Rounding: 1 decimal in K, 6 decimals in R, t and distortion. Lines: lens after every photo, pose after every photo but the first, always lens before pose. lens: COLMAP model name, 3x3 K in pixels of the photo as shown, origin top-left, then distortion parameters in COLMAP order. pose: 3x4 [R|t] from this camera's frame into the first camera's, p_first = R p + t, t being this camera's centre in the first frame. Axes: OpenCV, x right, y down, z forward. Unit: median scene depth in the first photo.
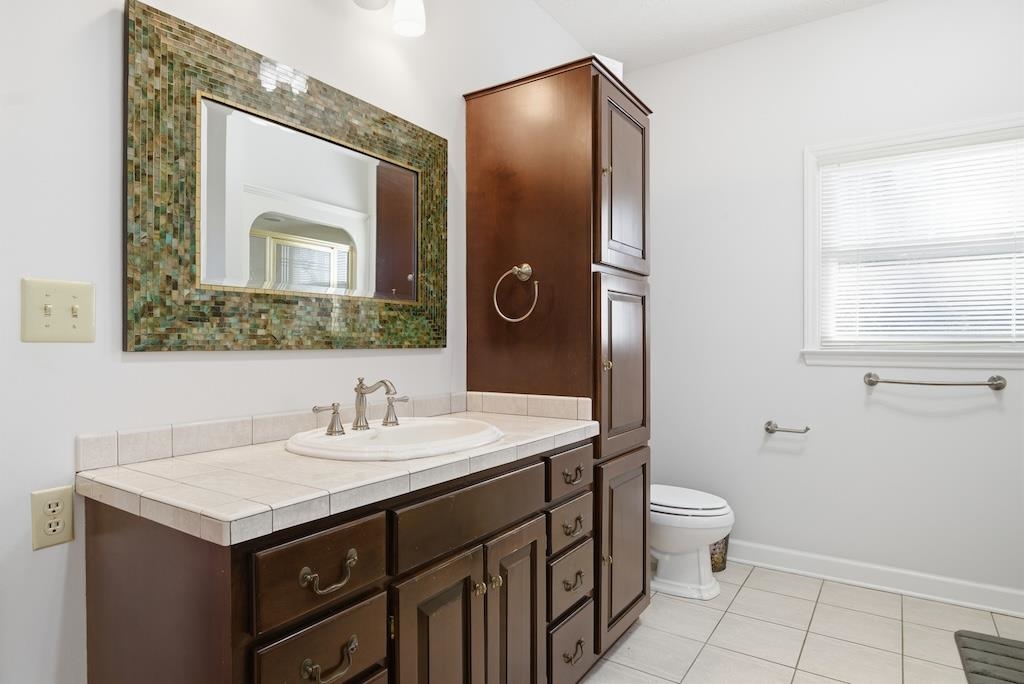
lens RADIAL K [[586.5, 0, 511.3], [0, 586.5, 340.0], [0, 0, 1]] dist [-0.009454, -0.000936]
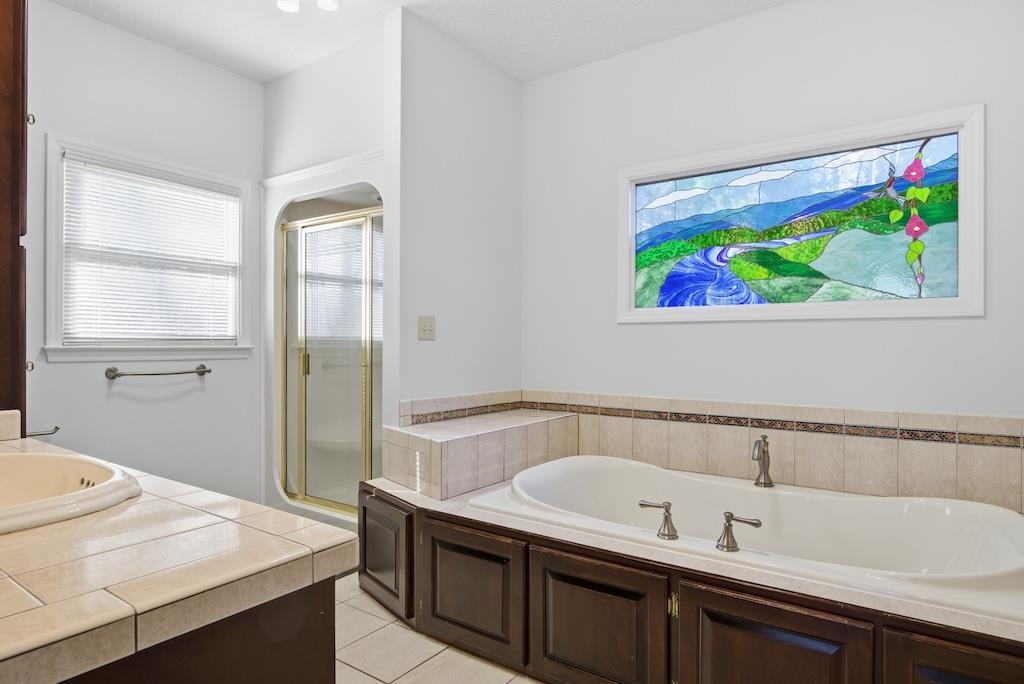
lens RADIAL K [[586.5, 0, 511.3], [0, 586.5, 343.9], [0, 0, 1]] dist [-0.009454, -0.000936]
pose [[0.031541, -0.002281, 0.999500, -0.437056], [-0.008831, 0.999958, 0.002561, 0.003747], [-0.999463, -0.008907, 0.031520, 0.230139]]
